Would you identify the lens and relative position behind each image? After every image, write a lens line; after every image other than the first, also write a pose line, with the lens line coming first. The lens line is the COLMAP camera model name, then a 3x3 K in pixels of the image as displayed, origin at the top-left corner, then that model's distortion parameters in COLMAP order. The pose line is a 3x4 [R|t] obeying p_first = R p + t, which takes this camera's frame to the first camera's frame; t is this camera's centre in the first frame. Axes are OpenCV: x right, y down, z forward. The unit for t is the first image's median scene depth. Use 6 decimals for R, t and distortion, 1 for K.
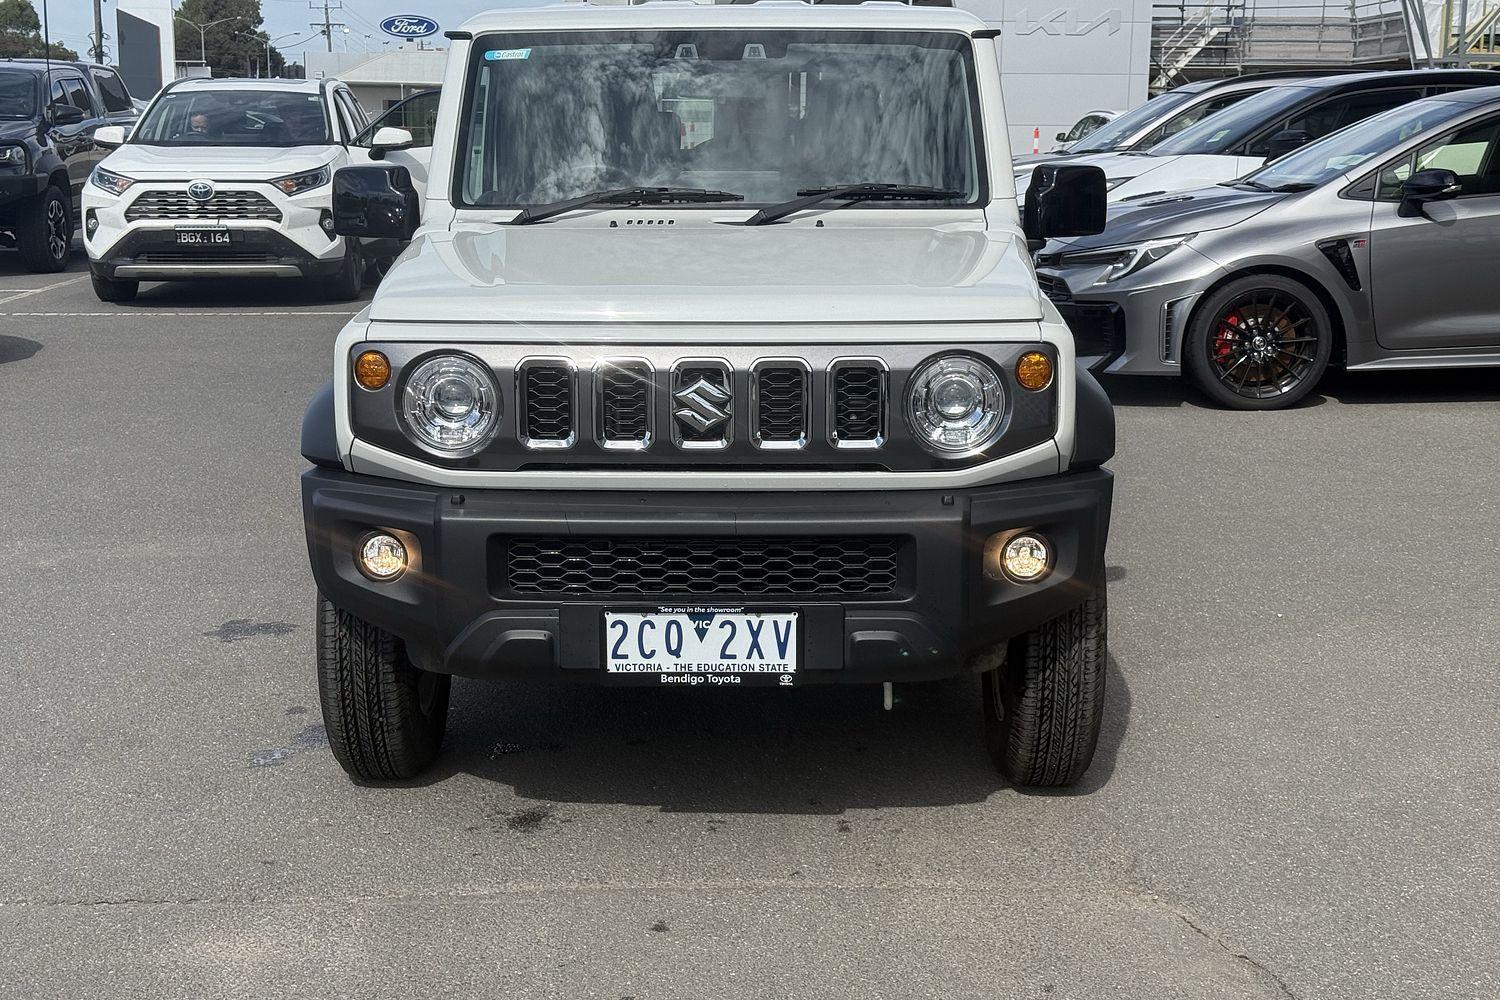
lens RADIAL K [[2272.3, 0, 750.0], [0, 2272.3, 500.0], [0, 0, 1]] dist [0.098367, 0.122209]
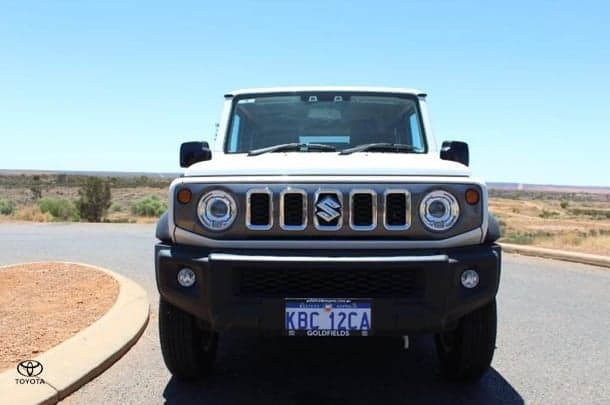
lens RADIAL K [[583.4, 0, 305.0], [0, 583.4, 202.5], [0, 0, 1]] dist [-0.127268, -0.000599]
pose [[0.999992, 0.000174, -0.003908, -0.040206], [-0.000827, 0.985829, -0.167751, 0.045293], [0.003824, 0.167753, 0.985822, 0.407560]]
